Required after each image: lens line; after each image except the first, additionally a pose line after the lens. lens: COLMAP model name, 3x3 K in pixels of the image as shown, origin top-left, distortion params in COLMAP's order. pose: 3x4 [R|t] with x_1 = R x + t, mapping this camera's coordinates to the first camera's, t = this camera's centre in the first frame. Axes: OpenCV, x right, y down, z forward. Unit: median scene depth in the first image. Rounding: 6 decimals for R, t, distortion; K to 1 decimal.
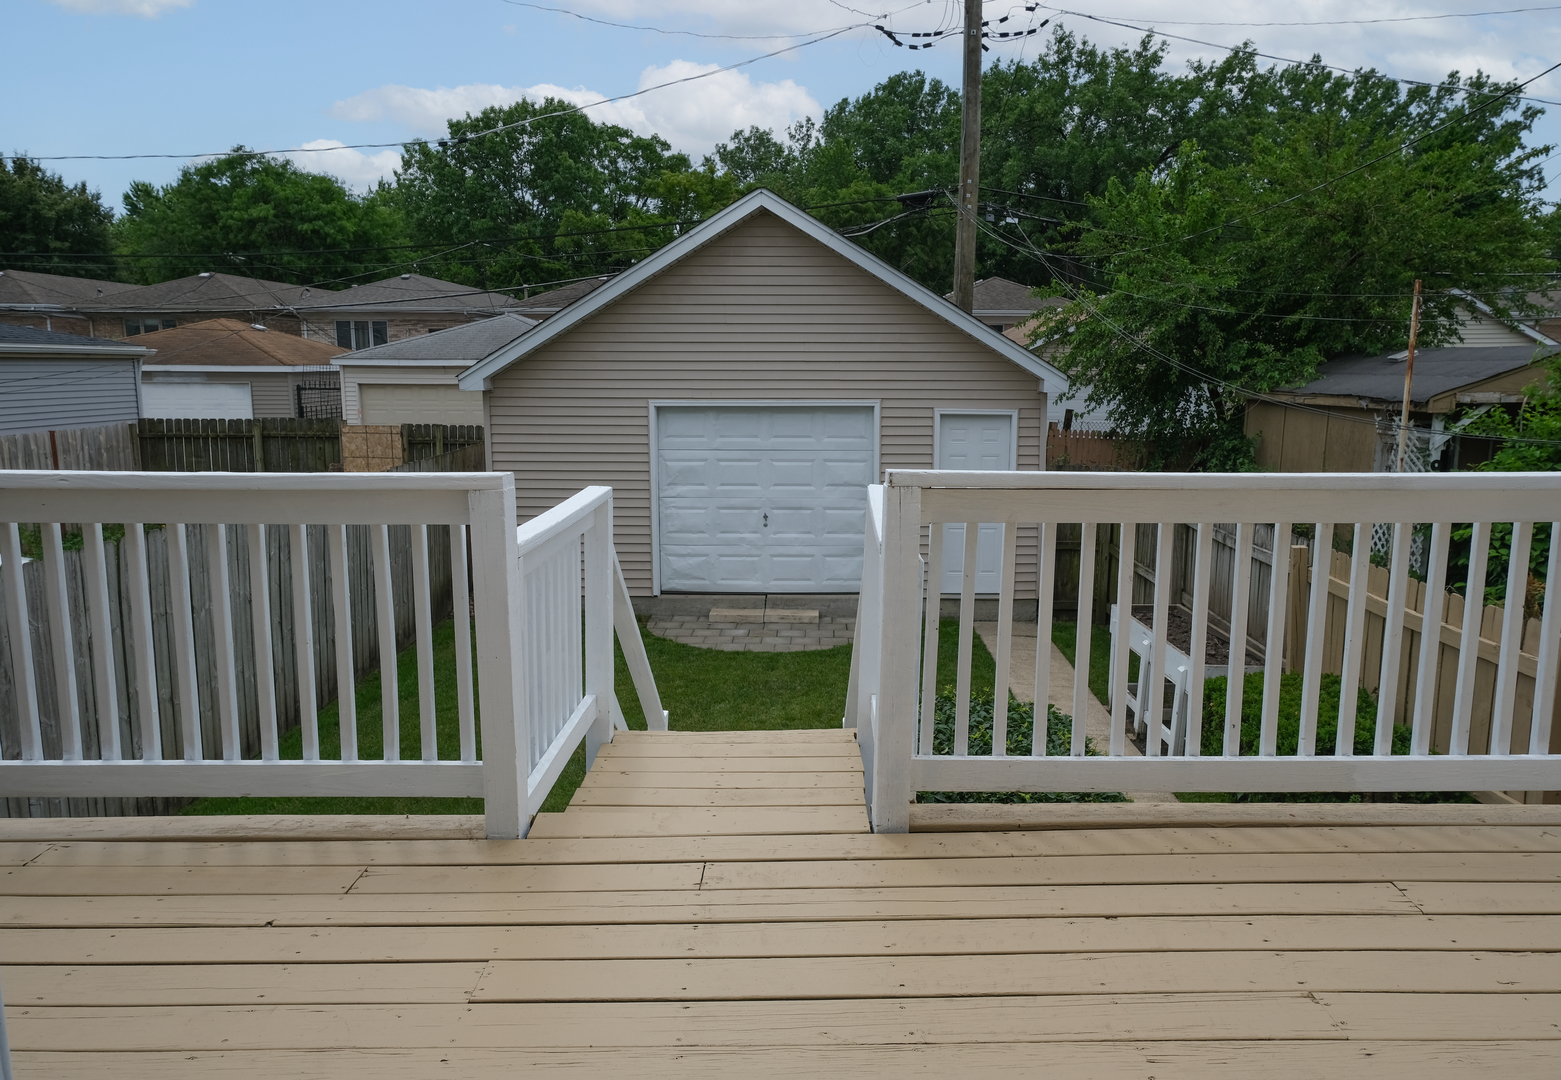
lens RADIAL K [[1084.5, 0, 796.4], [0, 1084.5, 541.4], [0, 0, 1]] dist [0.007900, 0.008461]
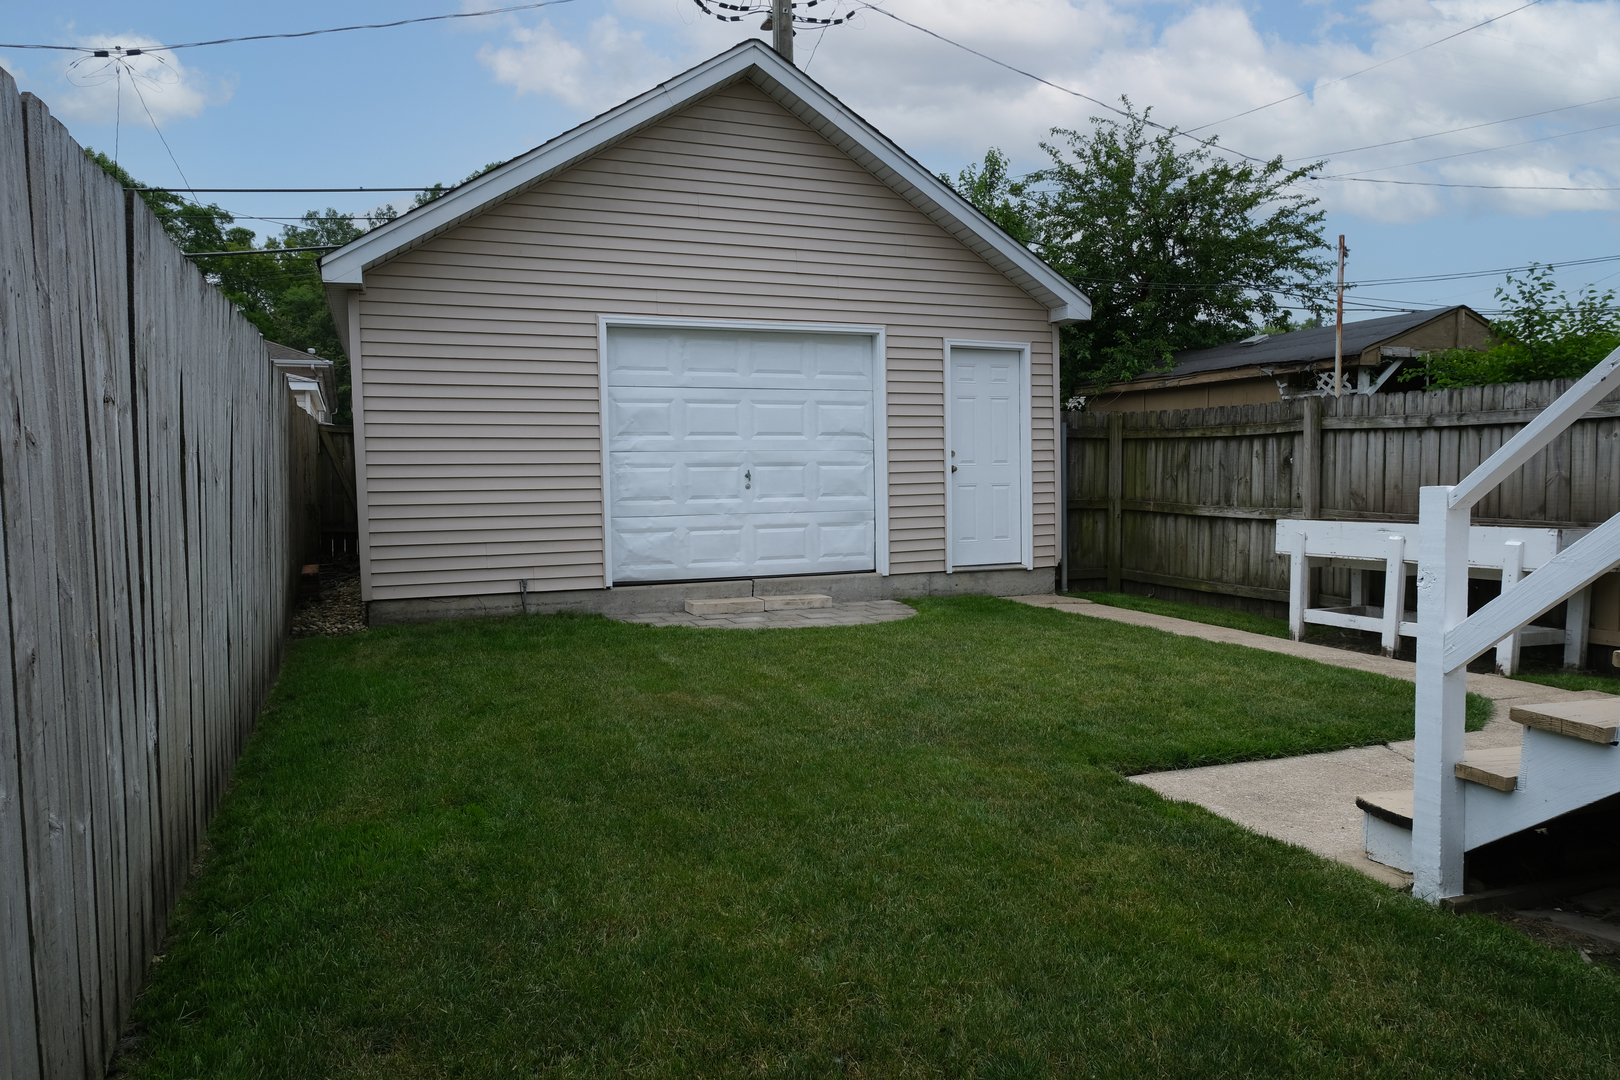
lens RADIAL K [[1084.4, 0, 806.7], [0, 1084.4, 545.8], [0, 0, 1]] dist [0.003936, 0.014936]
pose [[0.922312, -0.037661, 0.384607, -0.261175], [0.075937, 0.993499, -0.084817, 0.086133], [-0.378912, 0.107433, 0.919175, 0.261634]]
